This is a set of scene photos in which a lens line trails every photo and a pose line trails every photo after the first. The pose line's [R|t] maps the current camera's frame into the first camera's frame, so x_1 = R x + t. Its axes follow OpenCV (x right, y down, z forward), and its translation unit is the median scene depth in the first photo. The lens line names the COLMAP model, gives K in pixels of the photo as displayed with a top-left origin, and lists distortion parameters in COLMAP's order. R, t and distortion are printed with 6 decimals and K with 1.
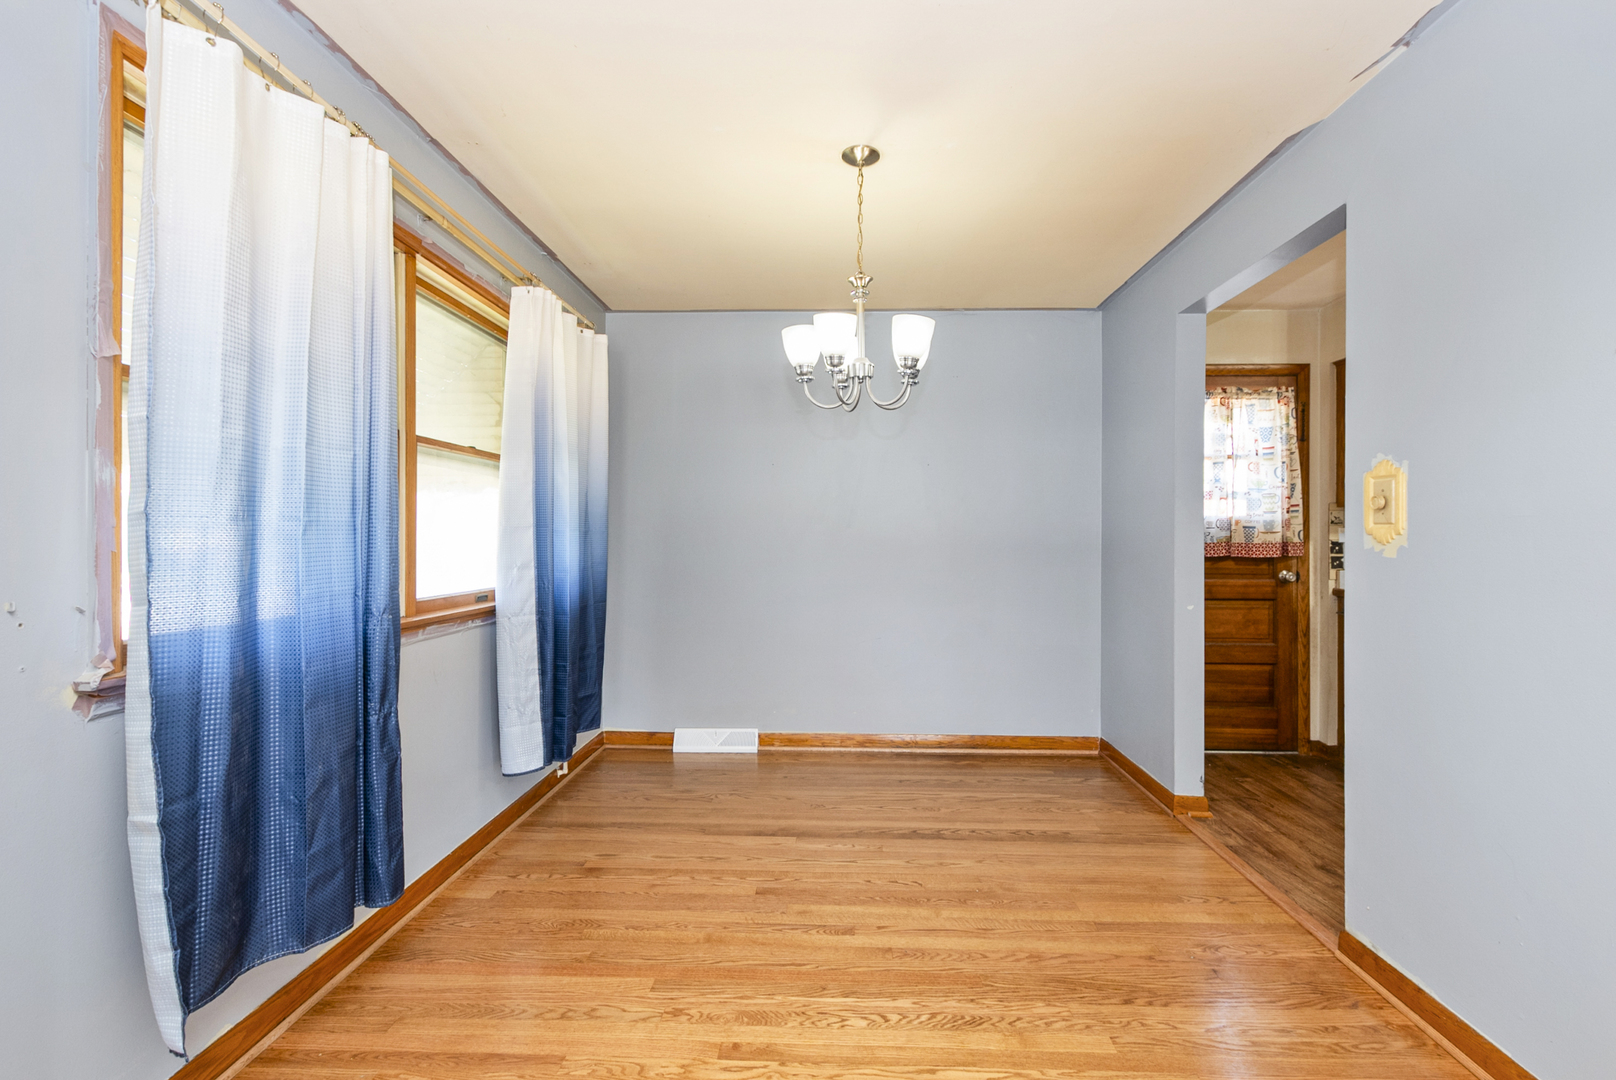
lens RADIAL K [[724.1, 0, 807.9], [0, 724.1, 518.9], [0, 0, 1]] dist [0.000045, -0.000230]
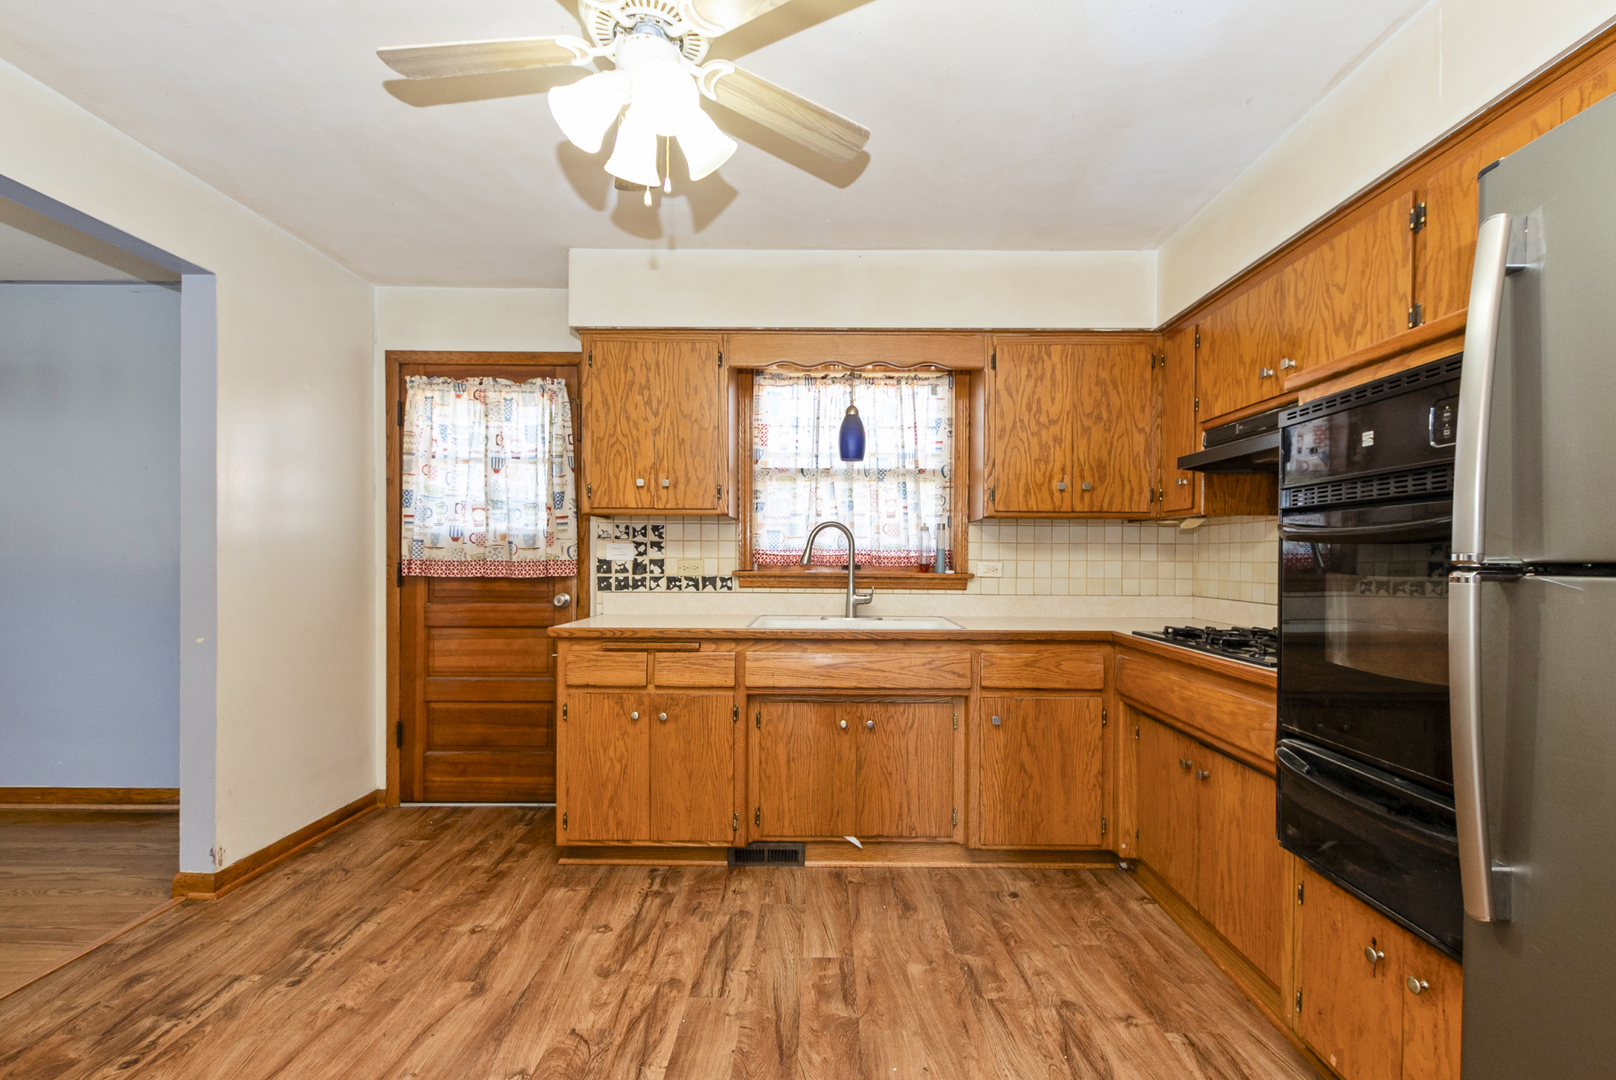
lens RADIAL K [[708.7, 0, 815.0], [0, 708.7, 548.1], [0, 0, 1]] dist [0.000028, -0.000015]
pose [[0.999544, 0.000374, 0.030200, 0.946903], [-0.000541, 0.999985, 0.005508, 0.013231], [-0.030198, -0.005522, 0.999529, 0.153389]]
